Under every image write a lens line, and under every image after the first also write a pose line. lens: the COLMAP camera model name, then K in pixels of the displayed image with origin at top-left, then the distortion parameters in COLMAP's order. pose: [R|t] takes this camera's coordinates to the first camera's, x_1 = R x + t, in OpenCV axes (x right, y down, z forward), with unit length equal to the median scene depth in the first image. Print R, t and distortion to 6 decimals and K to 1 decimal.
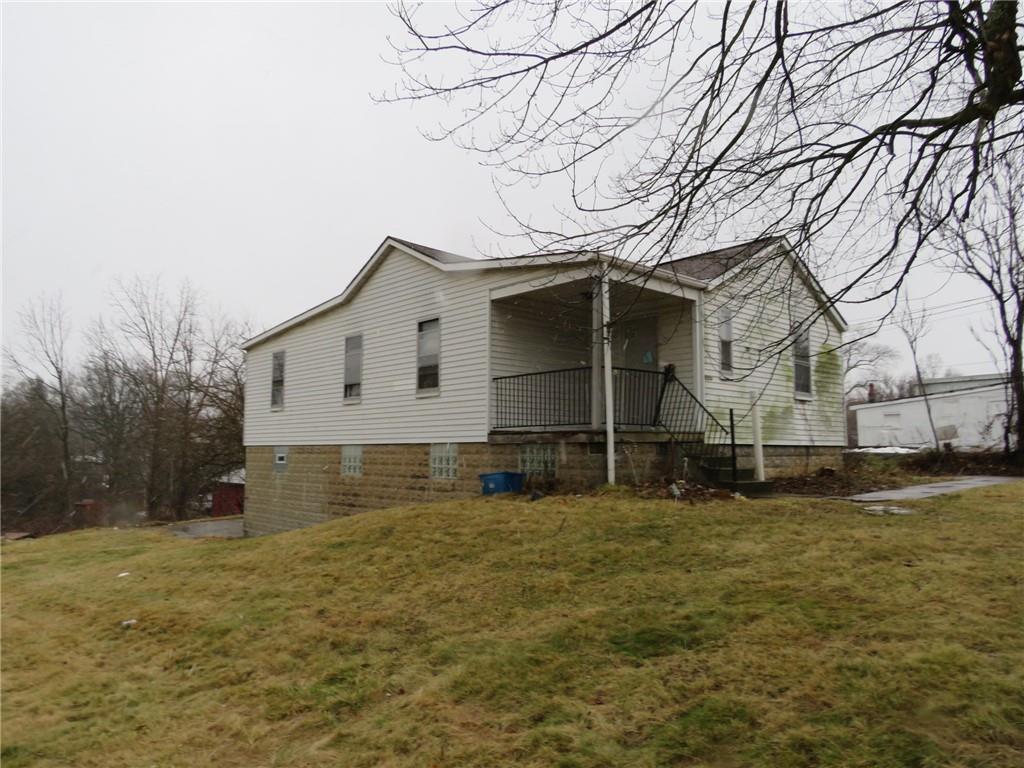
lens RADIAL K [[727.0, 0, 513.5], [0, 727.0, 380.2], [0, 0, 1]] dist [-0.035262, 0.019511]
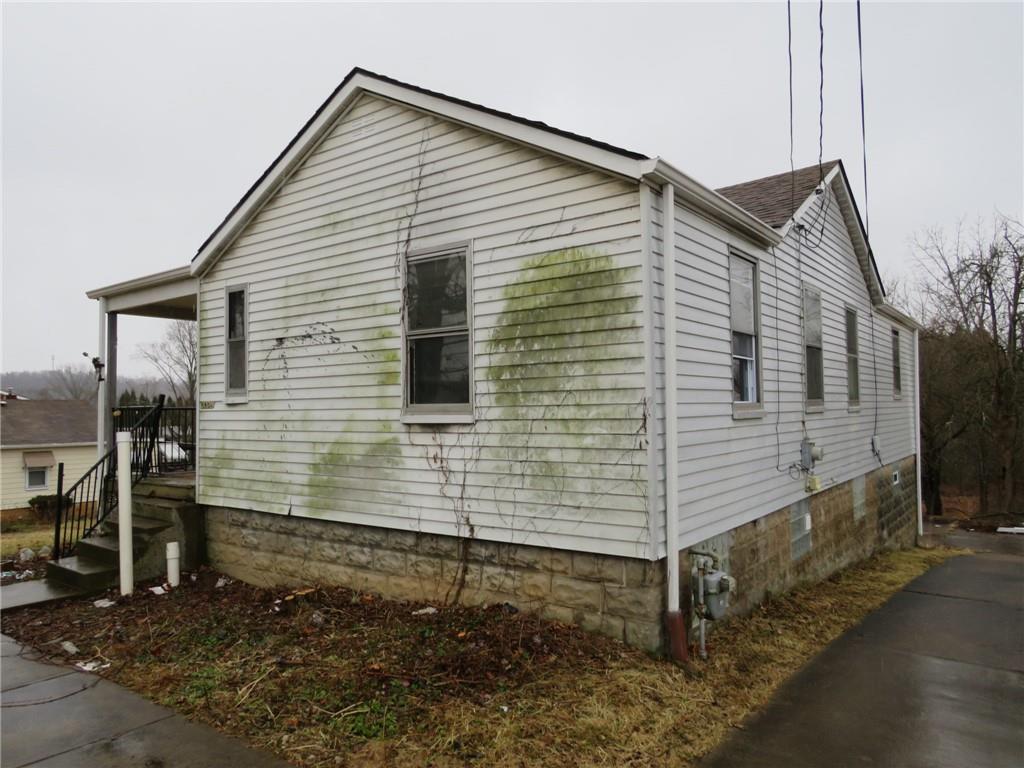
lens RADIAL K [[727.0, 0, 511.0], [0, 727.0, 386.2], [0, 0, 1]] dist [-0.035262, 0.019511]
pose [[0.168754, -0.037947, -0.984928, 0.832989], [0.109949, 0.993747, -0.019448, 0.019792], [0.979507, -0.105010, 0.171871, 0.995941]]
